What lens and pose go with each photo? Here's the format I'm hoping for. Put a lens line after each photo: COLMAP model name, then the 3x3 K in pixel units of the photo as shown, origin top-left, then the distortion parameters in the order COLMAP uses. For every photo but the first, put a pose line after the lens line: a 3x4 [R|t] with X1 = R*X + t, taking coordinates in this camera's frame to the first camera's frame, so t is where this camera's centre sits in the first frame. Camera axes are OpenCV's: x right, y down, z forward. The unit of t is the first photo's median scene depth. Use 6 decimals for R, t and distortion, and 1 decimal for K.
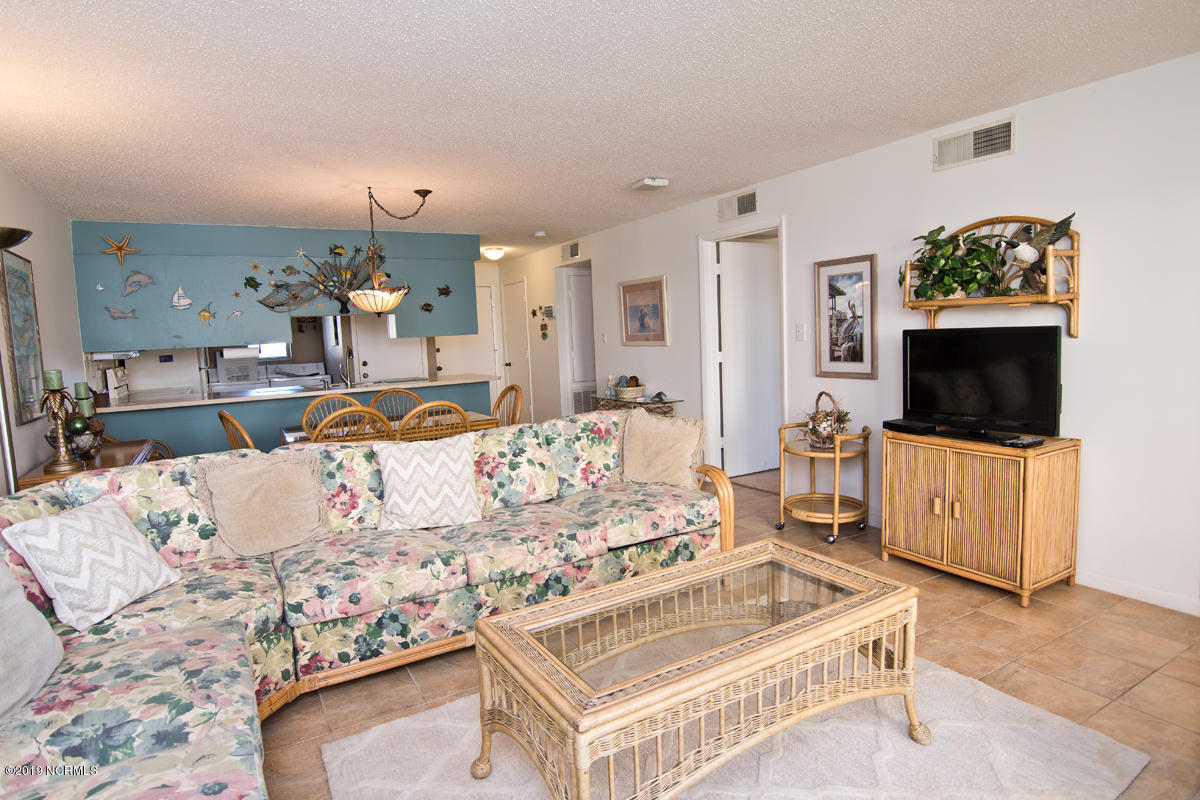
lens RADIAL K [[653.6, 0, 600.0], [0, 653.6, 400.0], [0, 0, 1]] dist [-0.004616, -0.001303]
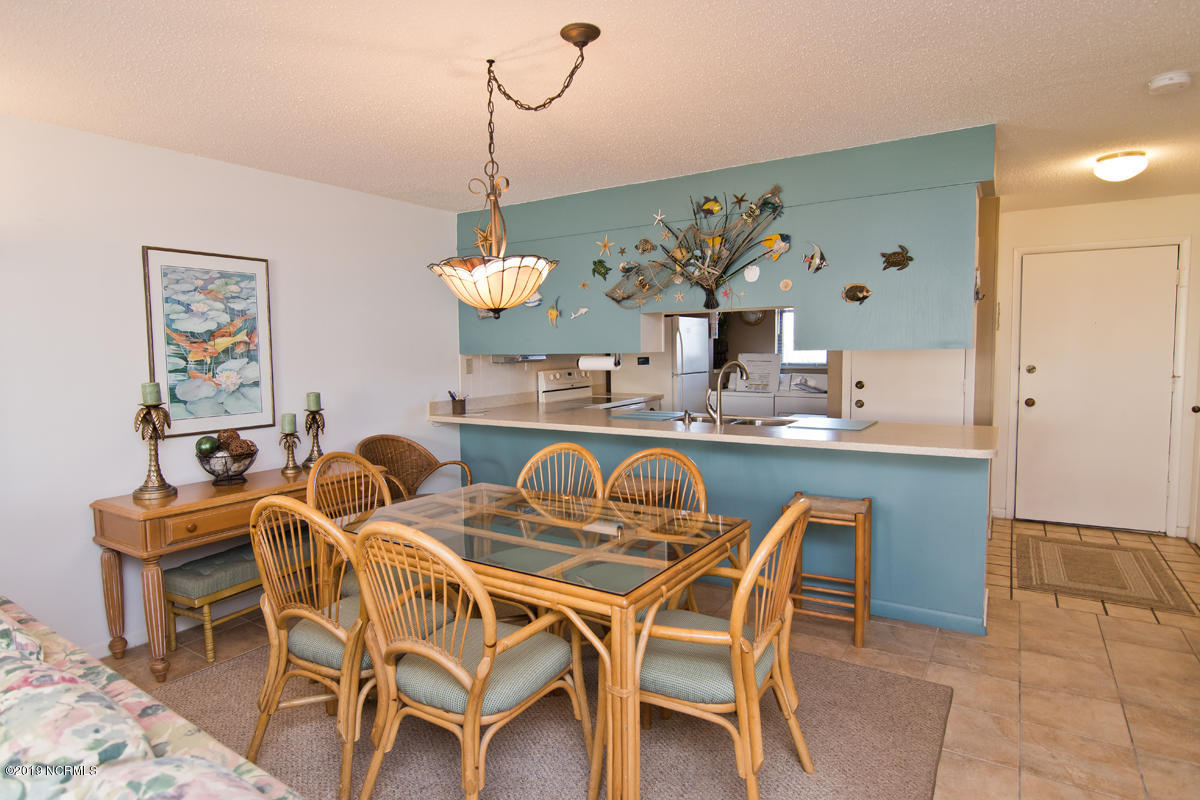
lens RADIAL K [[653.6, 0, 600.0], [0, 653.6, 400.0], [0, 0, 1]] dist [-0.004616, -0.001303]
pose [[0.452173, 0.109209, -0.885219, 0.120742], [-0.098459, 0.992522, 0.072154, -0.082806], [0.886479, 0.054532, 0.459545, 0.646607]]
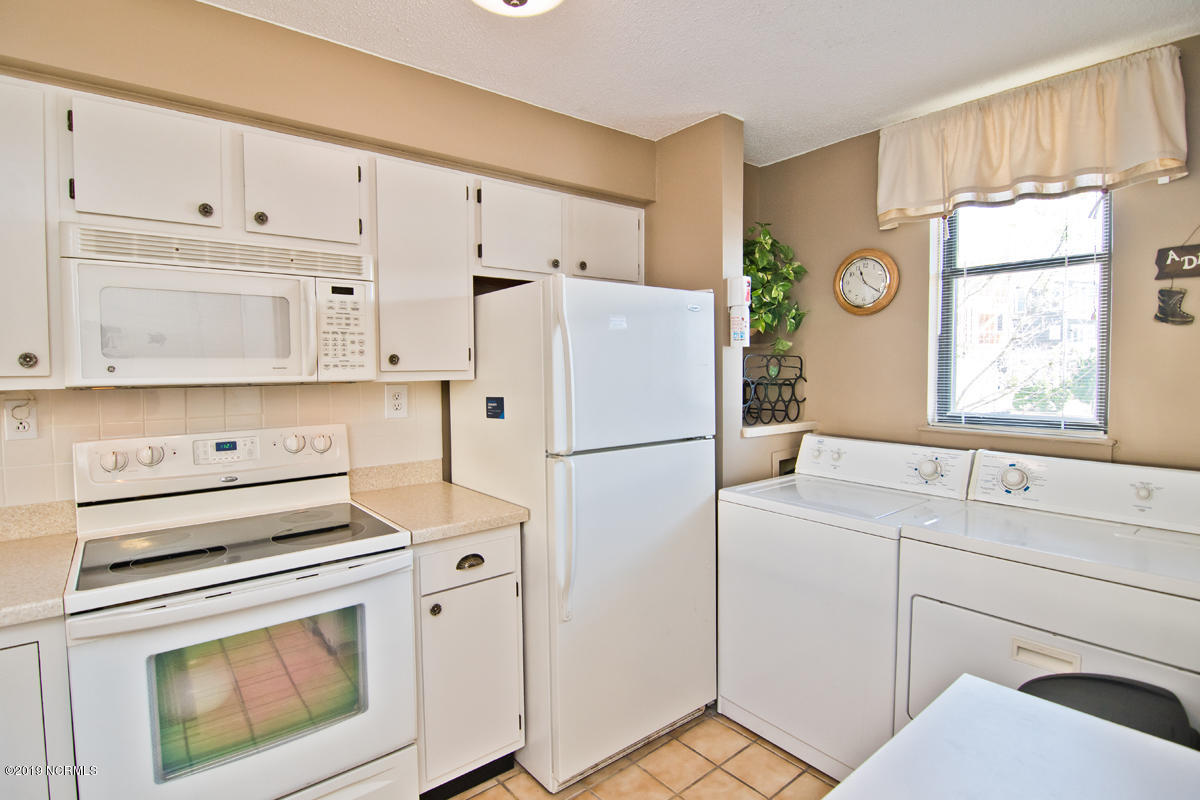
lens RADIAL K [[591.3, 0, 584.6], [0, 591.3, 391.6], [0, 0, 1]] dist [-0.015437, -0.000904]
pose [[0.127082, 0.083765, -0.988349, -0.452669], [-0.098546, 0.992564, 0.071451, -0.116284], [0.986985, 0.088318, 0.134392, 1.207139]]
